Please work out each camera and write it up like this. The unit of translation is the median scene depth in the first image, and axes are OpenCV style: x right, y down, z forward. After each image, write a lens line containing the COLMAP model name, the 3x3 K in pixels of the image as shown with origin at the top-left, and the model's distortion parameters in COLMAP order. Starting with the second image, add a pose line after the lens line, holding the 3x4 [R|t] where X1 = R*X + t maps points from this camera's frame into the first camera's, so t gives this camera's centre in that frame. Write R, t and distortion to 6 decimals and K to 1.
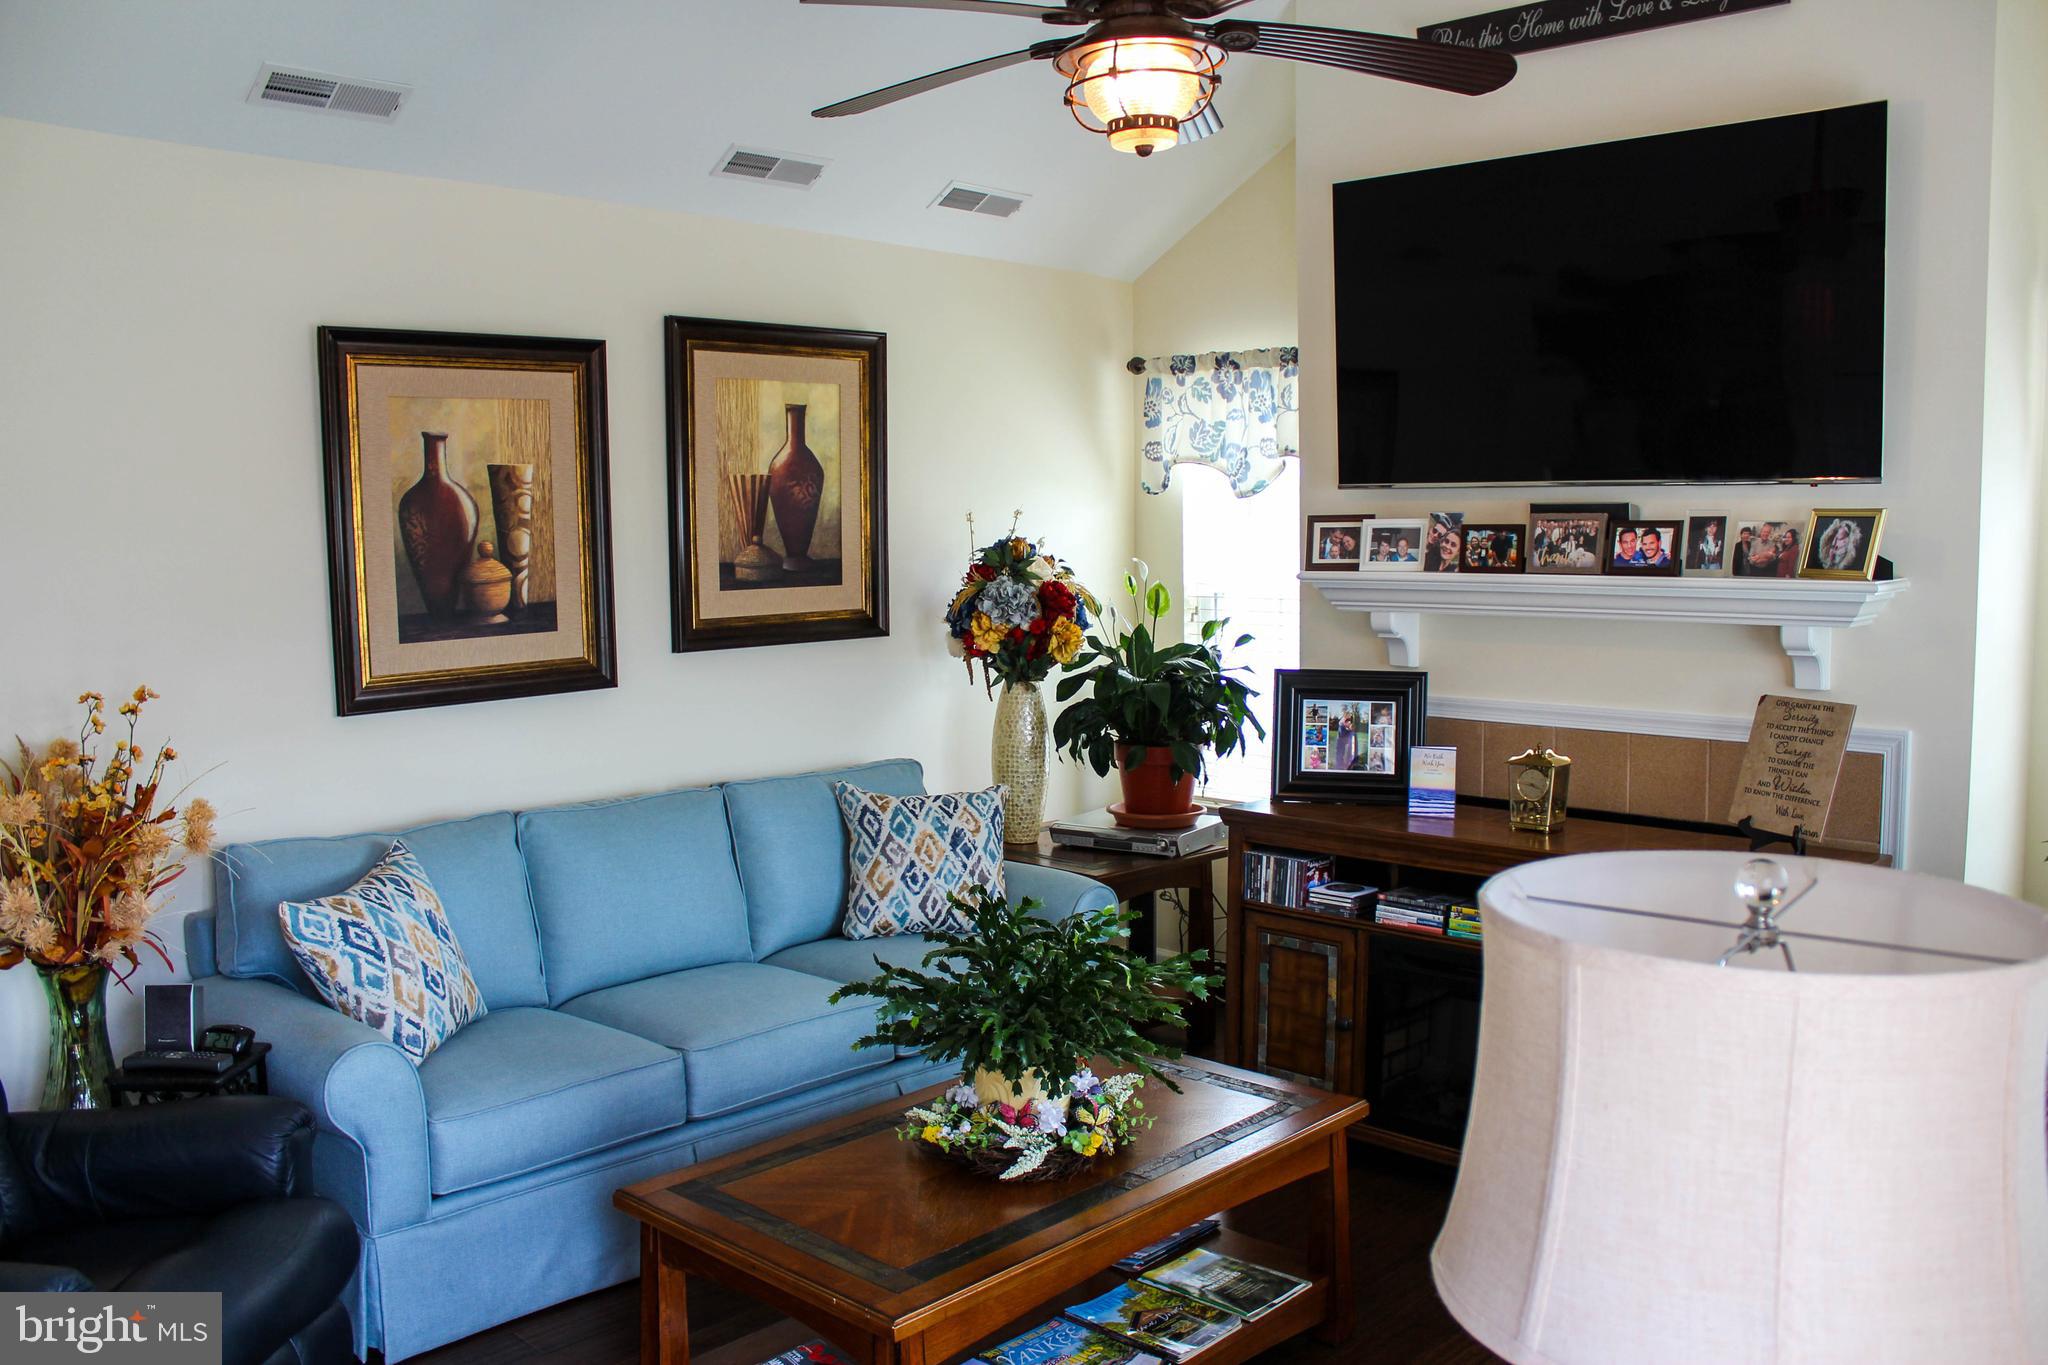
lens RADIAL K [[1710.2, 0, 1058.9], [0, 1710.2, 662.2], [0, 0, 1]] dist [-0.100461, 0.145535]
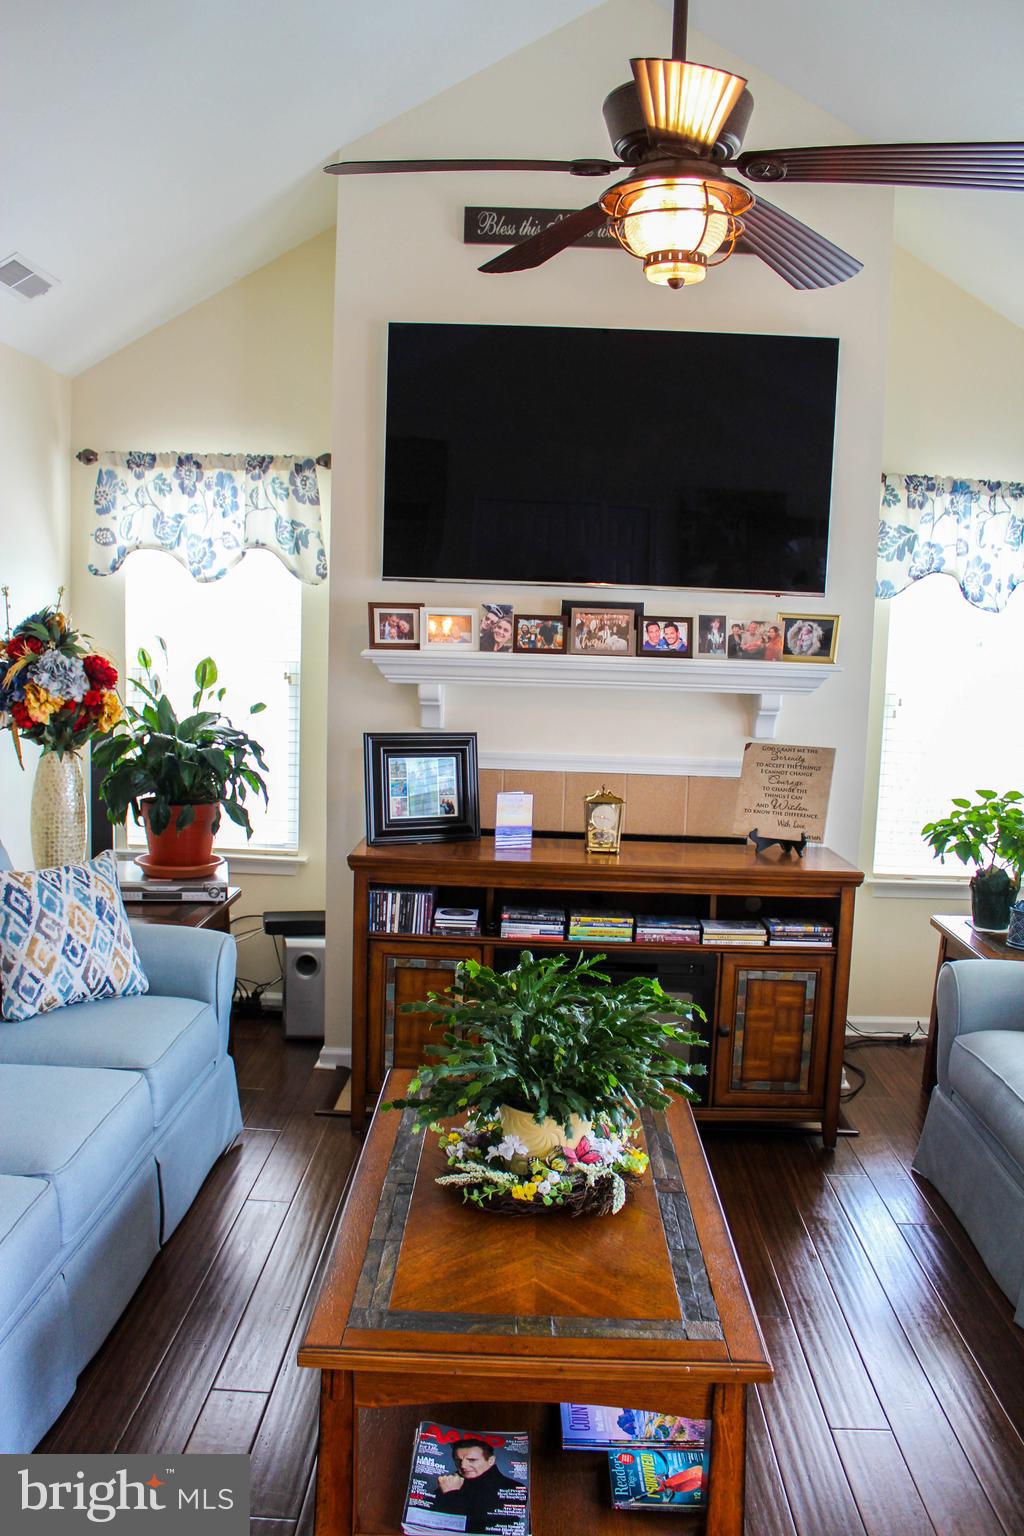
lens RADIAL K [[1290.5, 0, 488.5], [0, 1290.5, 767.7], [0, 0, 1]] dist [-0.111652, 0.149119]
pose [[0.760590, -0.044788, 0.647686, -0.390550], [0.017223, 0.998658, 0.048832, -0.014223], [-0.649005, -0.025986, 0.760341, 0.278904]]
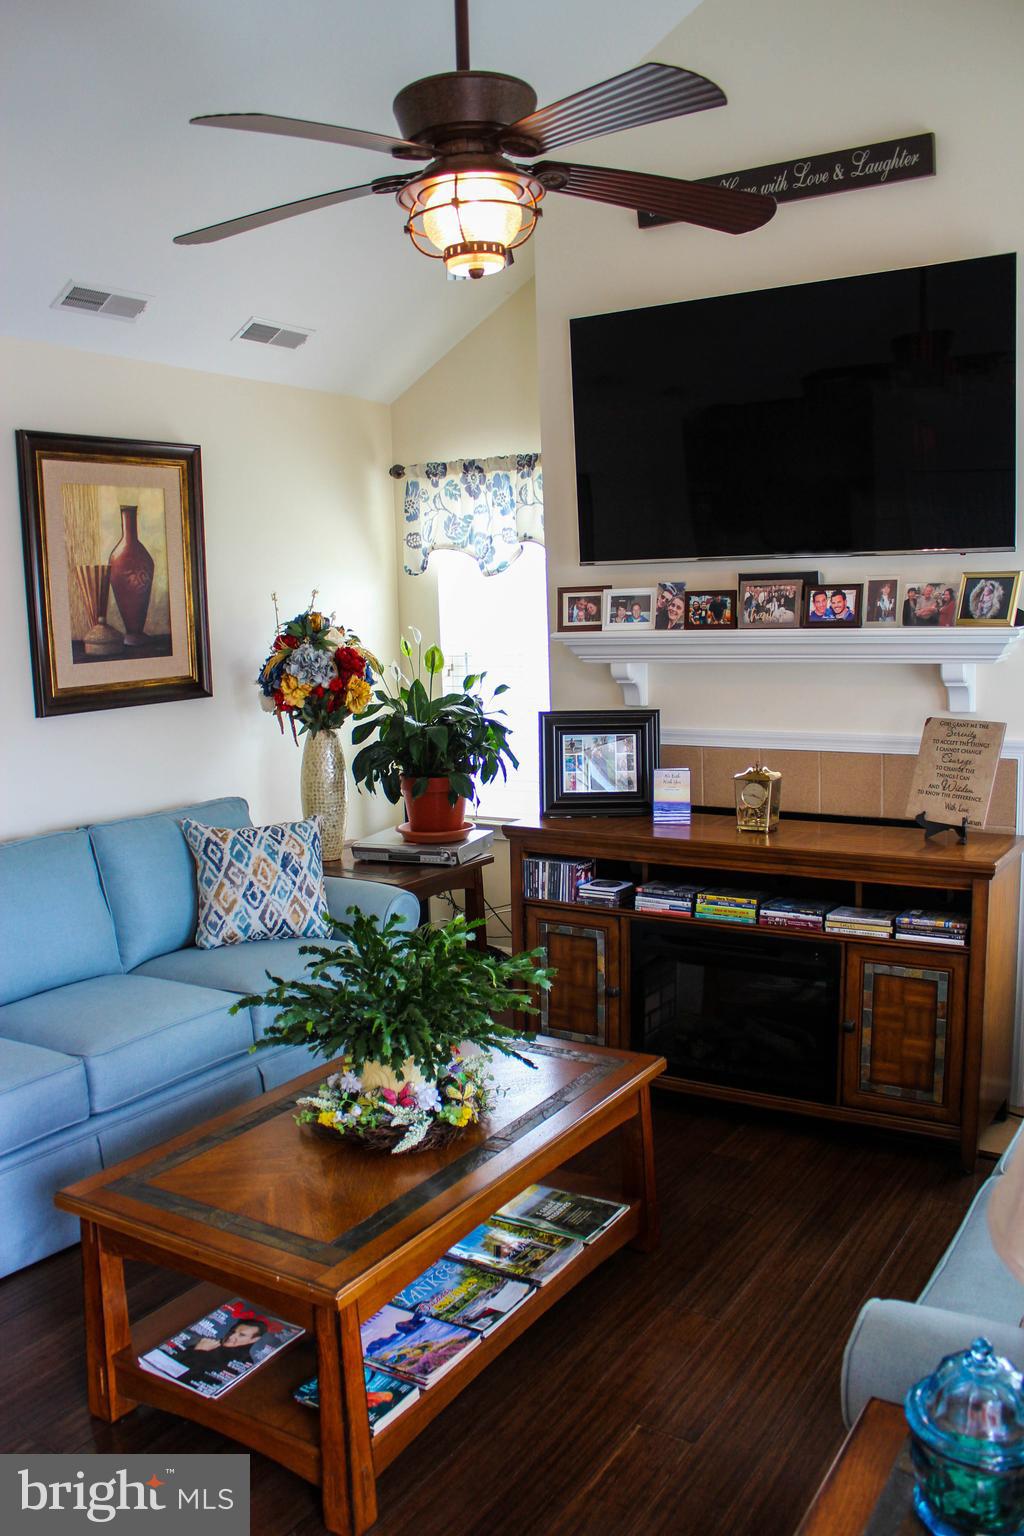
lens RADIAL K [[1290.5, 0, 488.5], [0, 1290.5, 767.7], [0, 0, 1]] dist [-0.111652, 0.149119]
pose [[0.986252, -0.045615, 0.158830, -0.062538], [0.038173, 0.998039, 0.049599, -0.003262], [-0.160781, -0.042854, 0.986059, 0.077697]]
